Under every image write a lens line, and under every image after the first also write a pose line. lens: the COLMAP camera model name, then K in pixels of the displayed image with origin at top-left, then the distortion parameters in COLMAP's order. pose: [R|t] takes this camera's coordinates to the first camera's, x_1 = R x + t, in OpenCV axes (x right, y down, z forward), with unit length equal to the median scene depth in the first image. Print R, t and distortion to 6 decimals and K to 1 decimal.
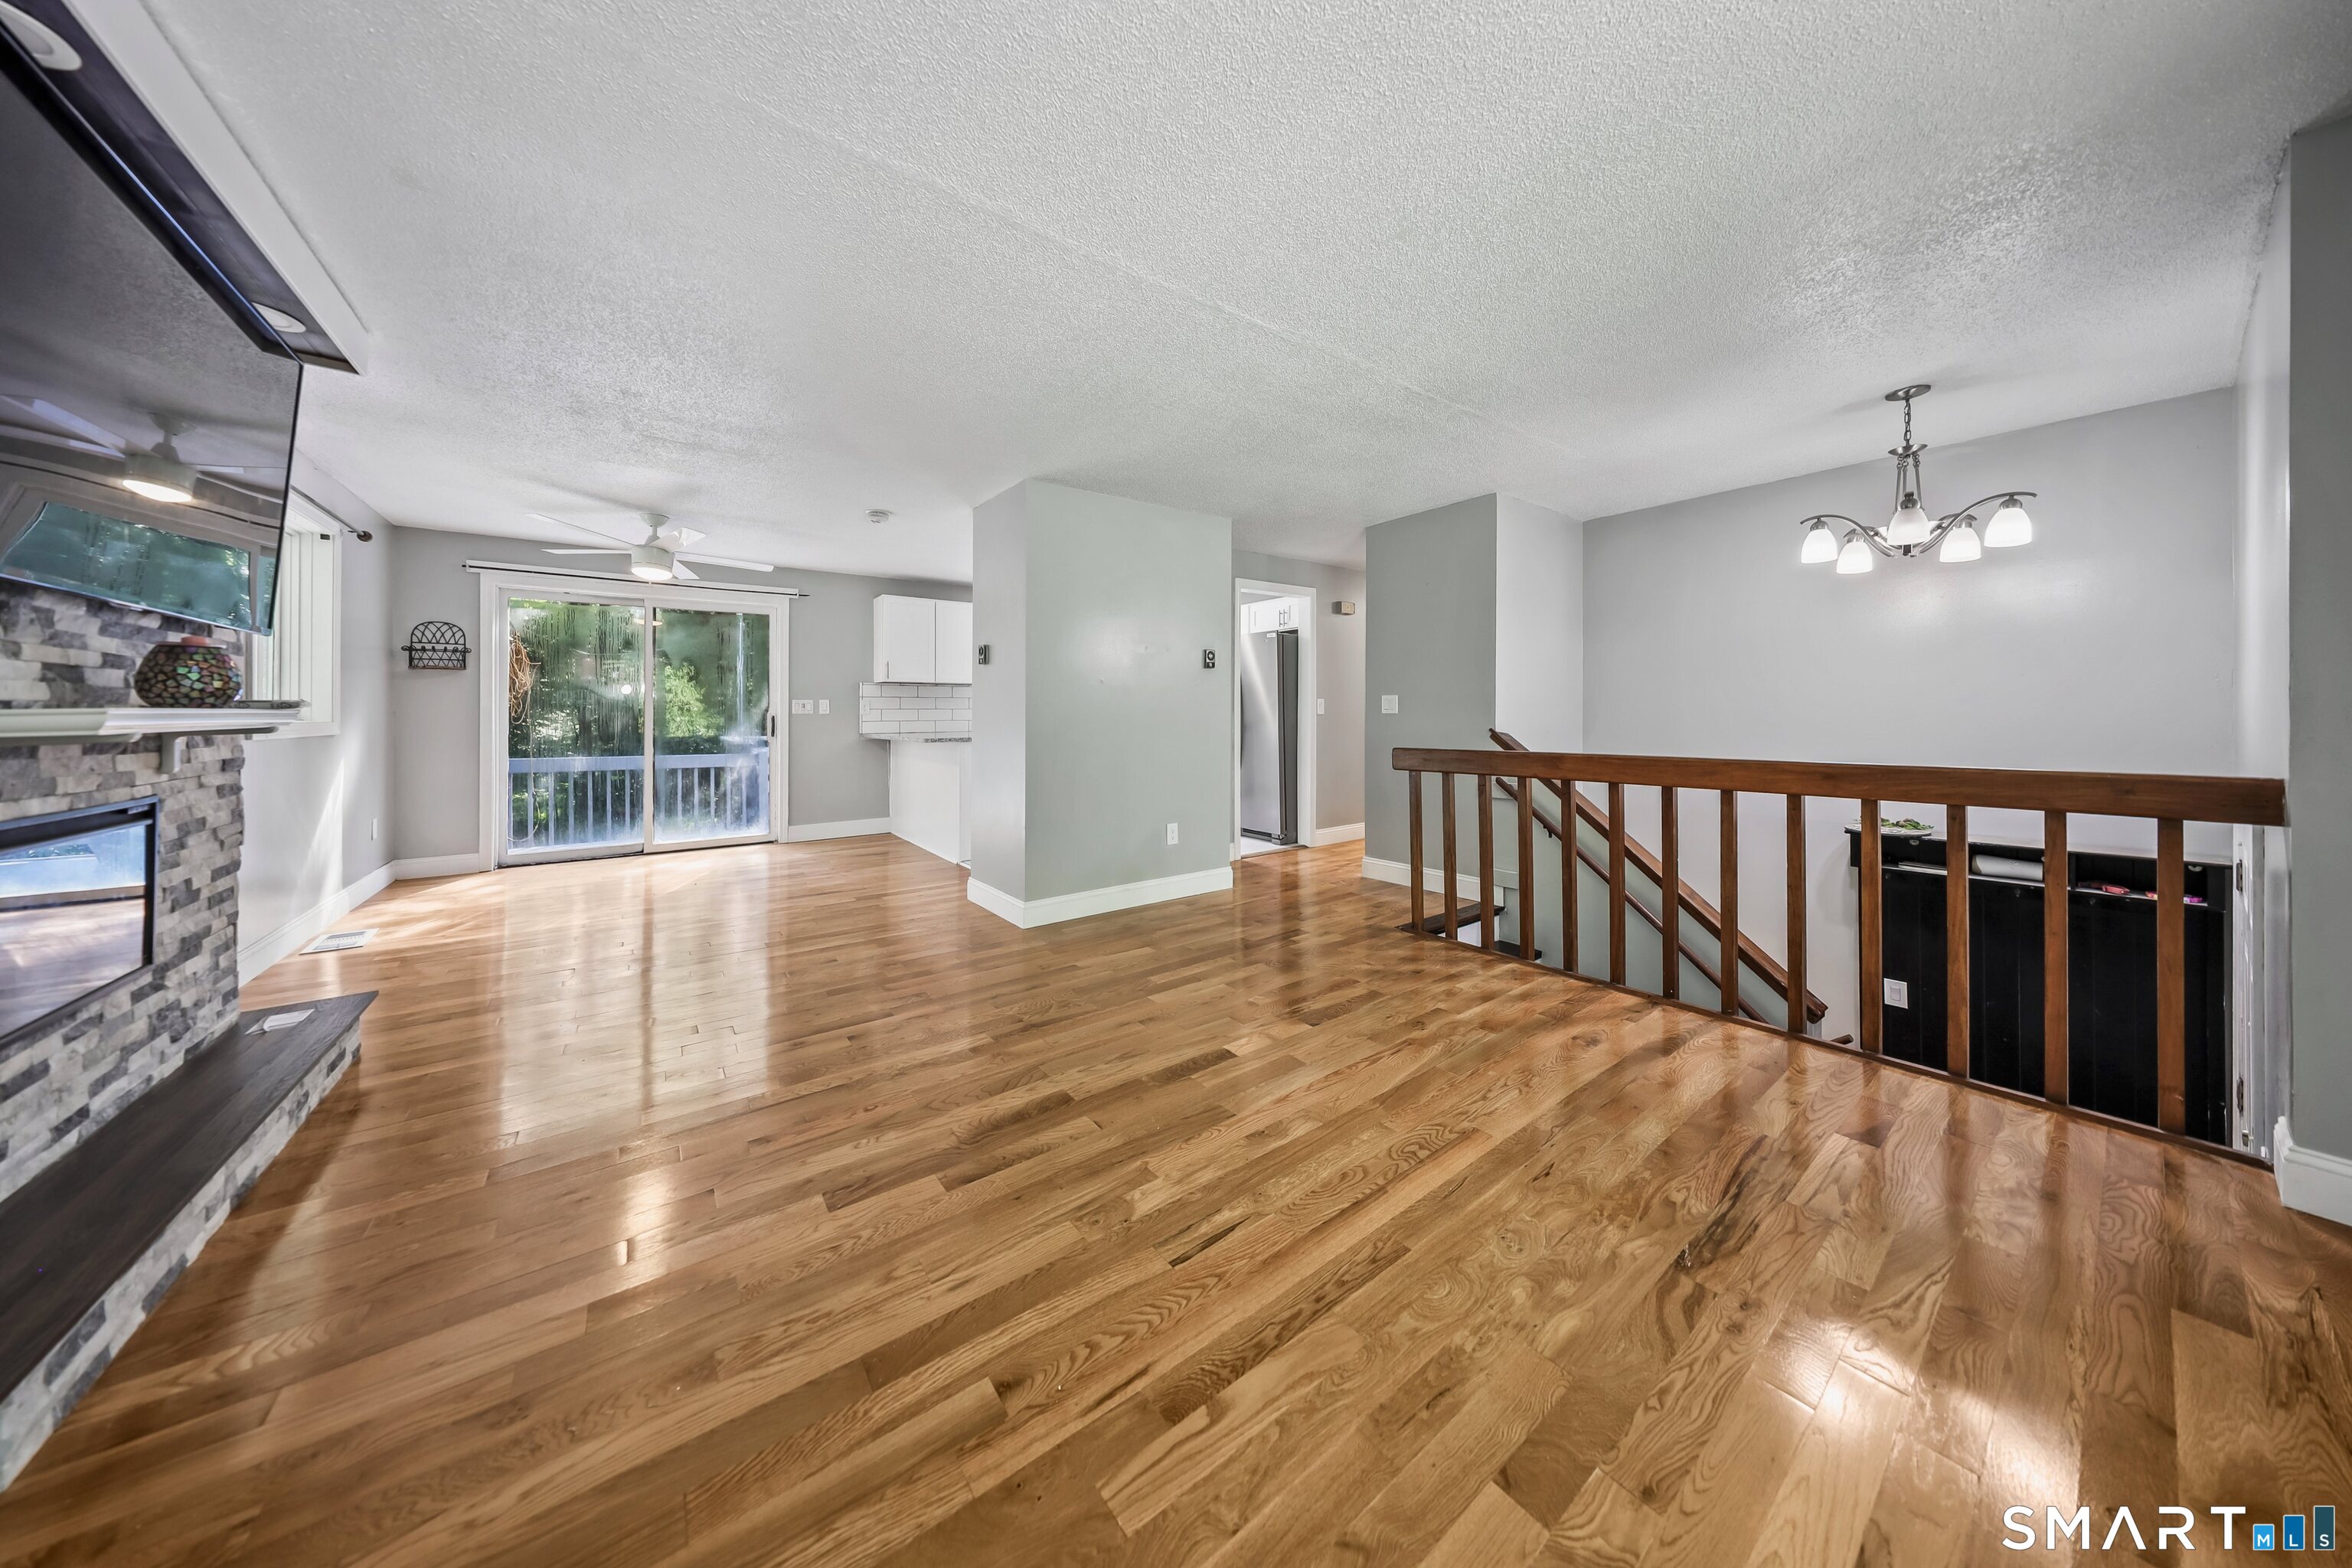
lens RADIAL K [[717.5, 0, 1165.4], [0, 717.5, 708.8], [0, 0, 1]] dist [0.001991, -0.000031]
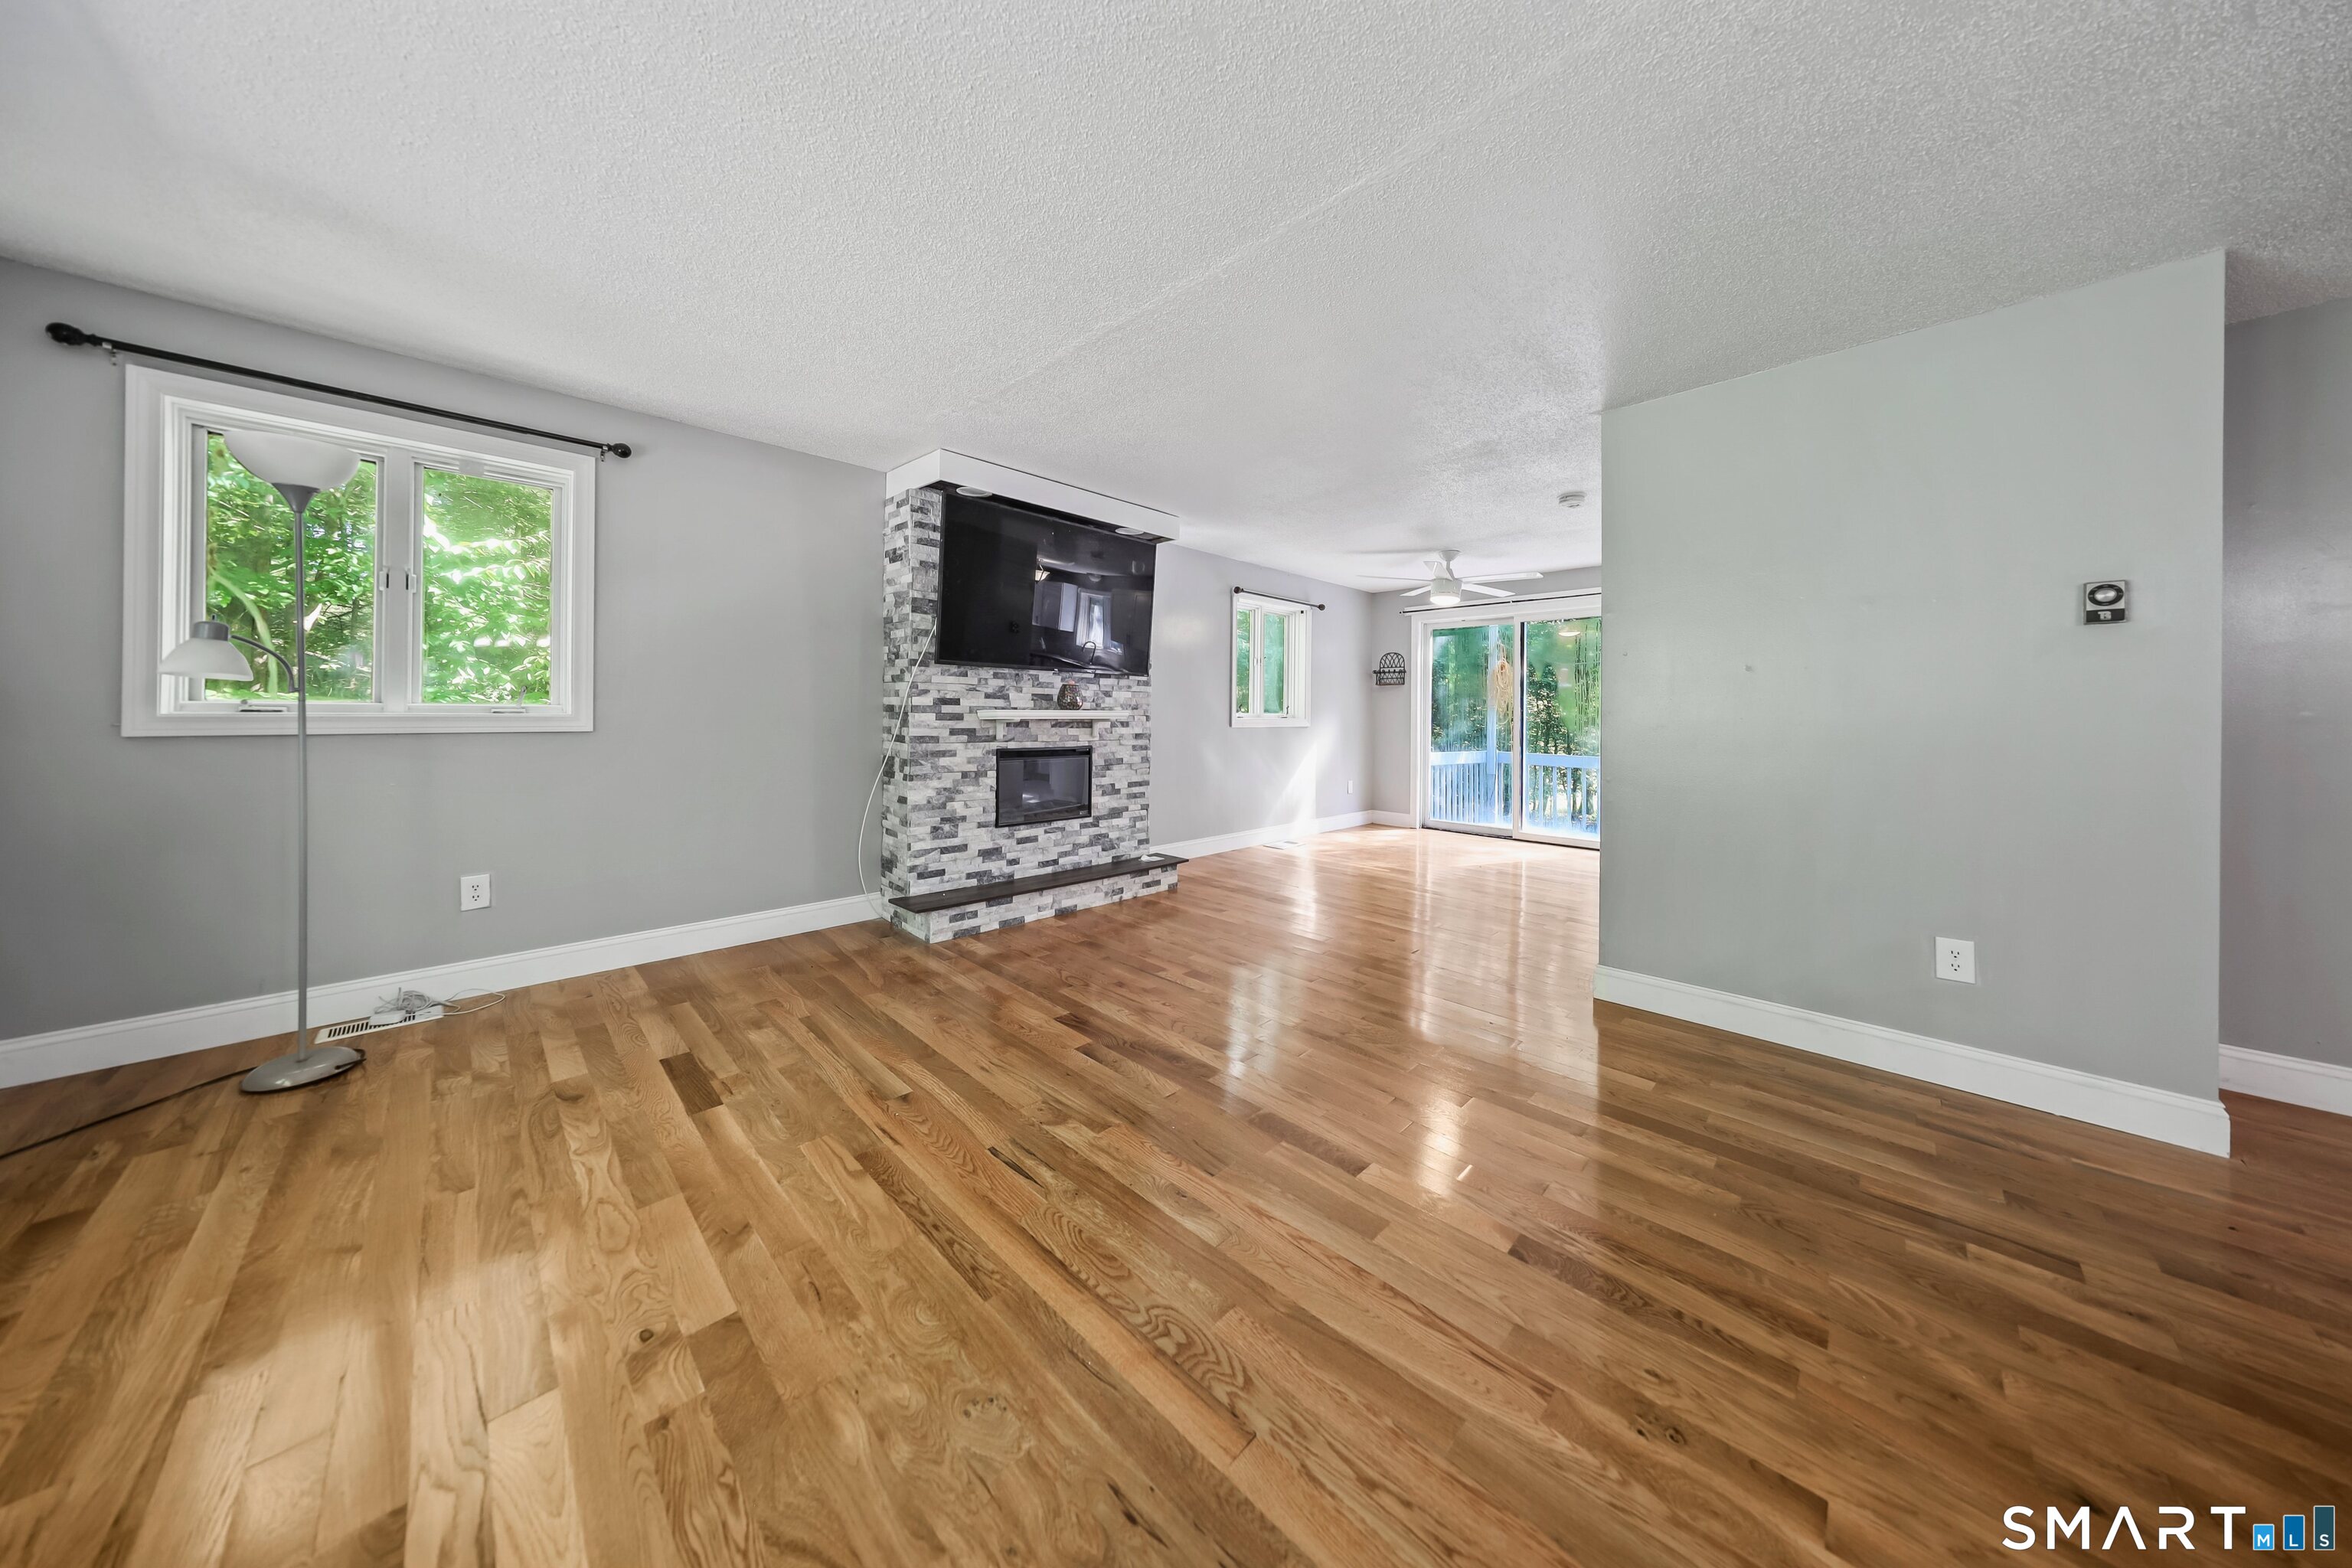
lens RADIAL K [[717.5, 0, 1162.9], [0, 717.5, 710.8], [0, 0, 1]] dist [0.001991, -0.000031]
pose [[0.151616, 0.000632, -0.988439, 1.075302], [-0.004724, 0.999989, -0.000085, 0.001392], [0.988428, 0.004682, 0.151618, 0.909740]]
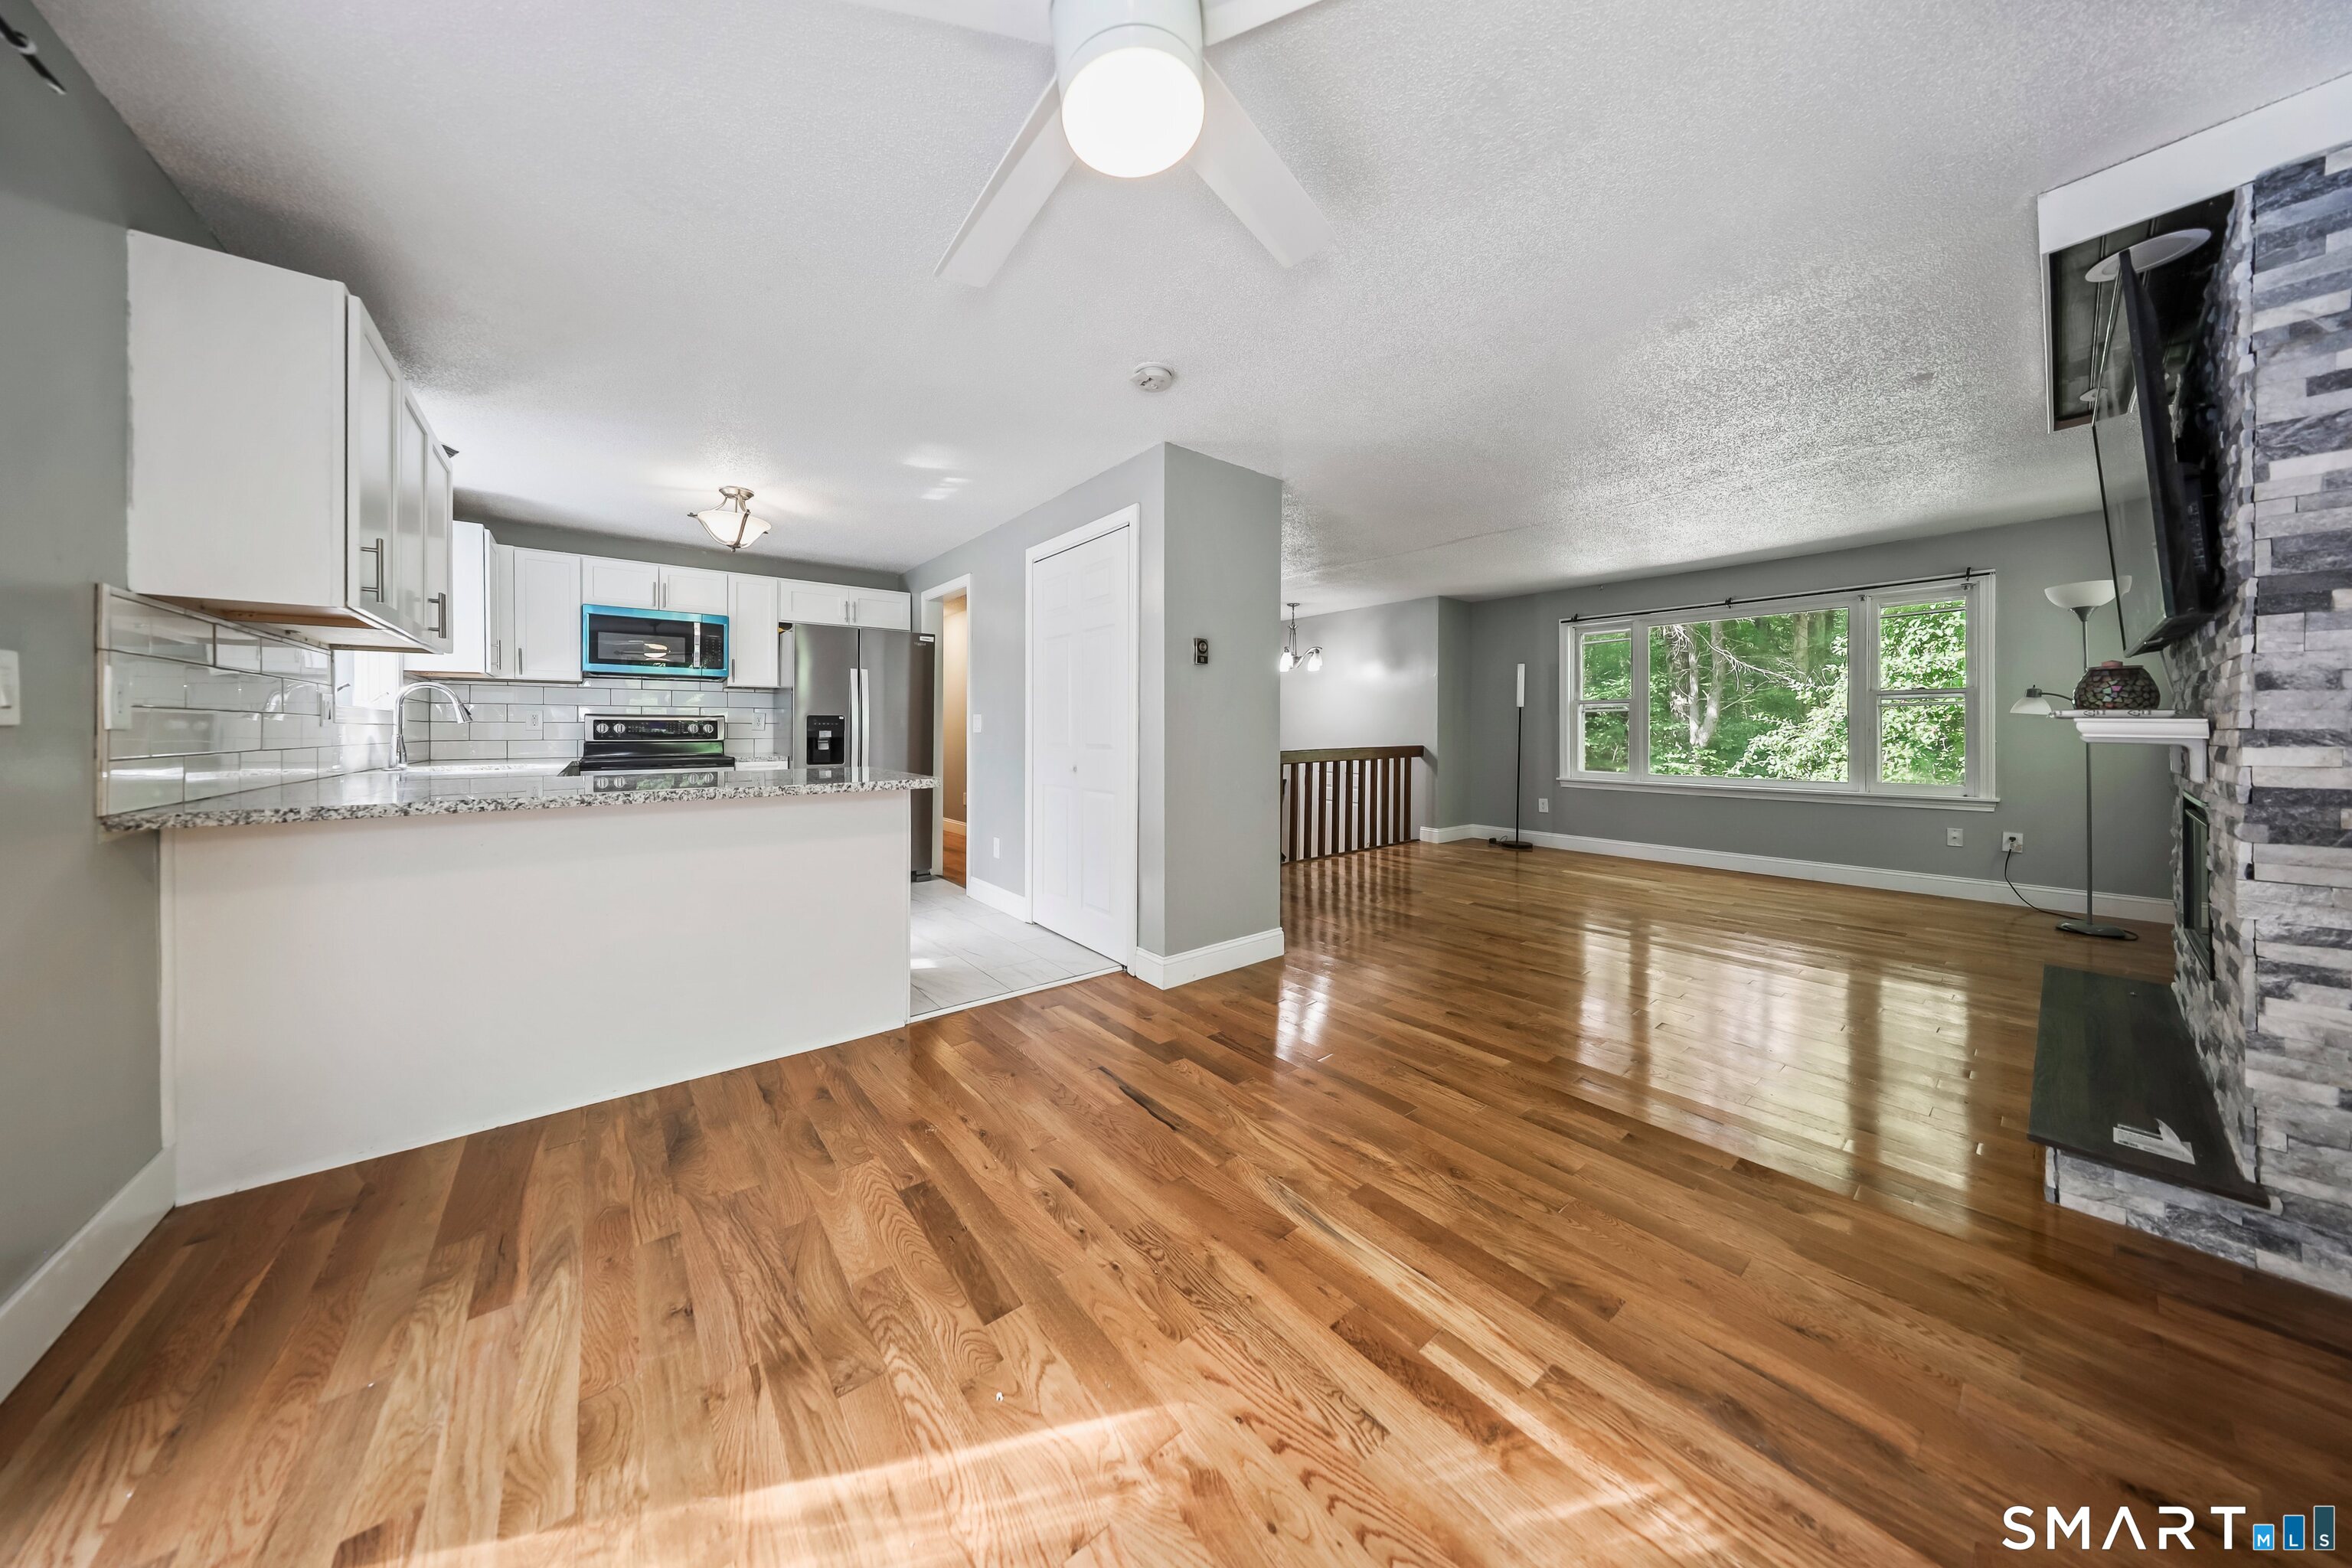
lens RADIAL K [[717.5, 0, 1151.3], [0, 717.5, 728.3], [0, 0, 1]] dist [0.001991, -0.000031]
pose [[-0.024150, 0.005926, 0.999691, -2.477351], [-0.006457, 0.999961, -0.006083, 0.028078], [-0.999687, -0.006602, -0.024111, 2.600298]]
